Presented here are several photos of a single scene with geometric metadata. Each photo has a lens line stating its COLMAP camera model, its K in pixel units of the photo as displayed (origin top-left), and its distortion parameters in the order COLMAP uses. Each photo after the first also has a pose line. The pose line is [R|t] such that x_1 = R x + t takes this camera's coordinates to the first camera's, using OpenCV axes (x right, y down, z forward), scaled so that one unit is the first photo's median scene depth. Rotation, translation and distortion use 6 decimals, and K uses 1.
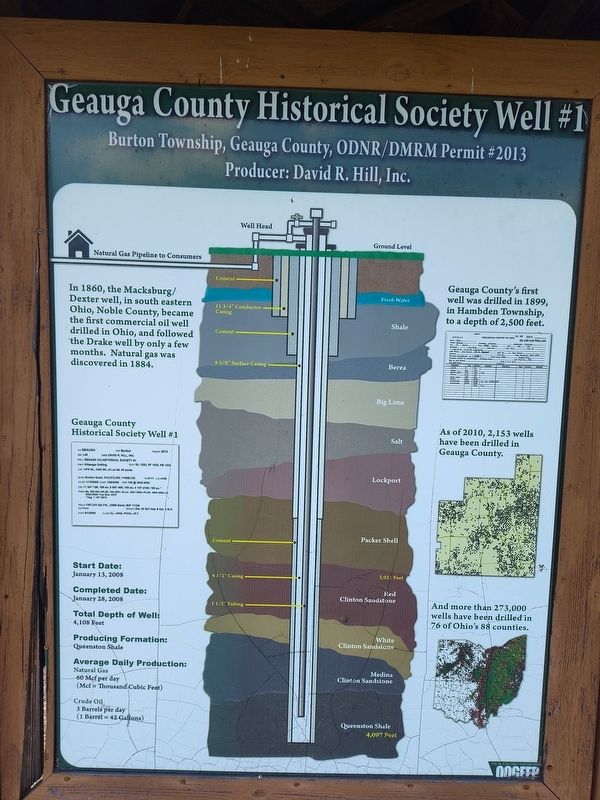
lens RADIAL K [[563.3, 0, 302.0], [0, 563.3, 406.0], [0, 0, 1]] dist [0.031180, -0.039304]
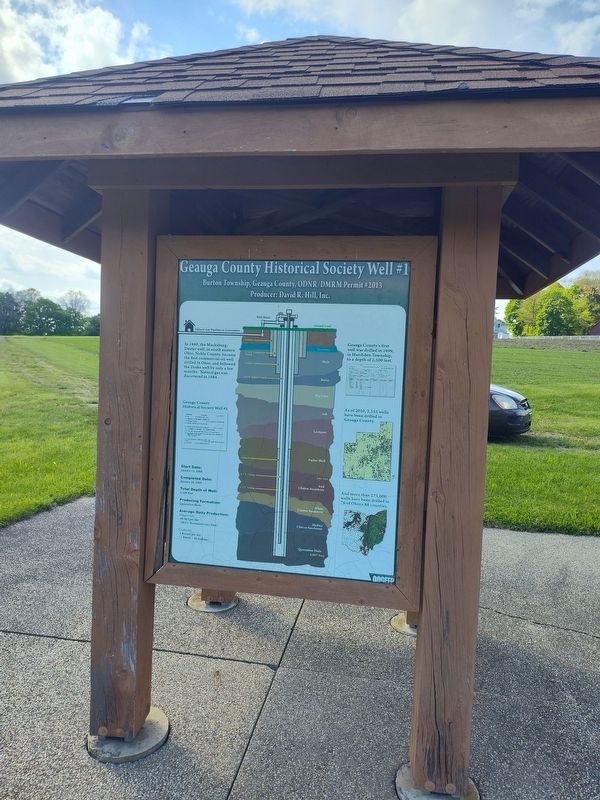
lens RADIAL K [[563.3, 0, 304.7], [0, 563.3, 393.0], [0, 0, 1]] dist [0.031180, -0.039304]
pose [[0.985039, 0.018092, -0.171378, 0.459259], [-0.029160, 0.997632, -0.062288, 0.118263], [0.169845, 0.066354, 0.983234, -1.140536]]
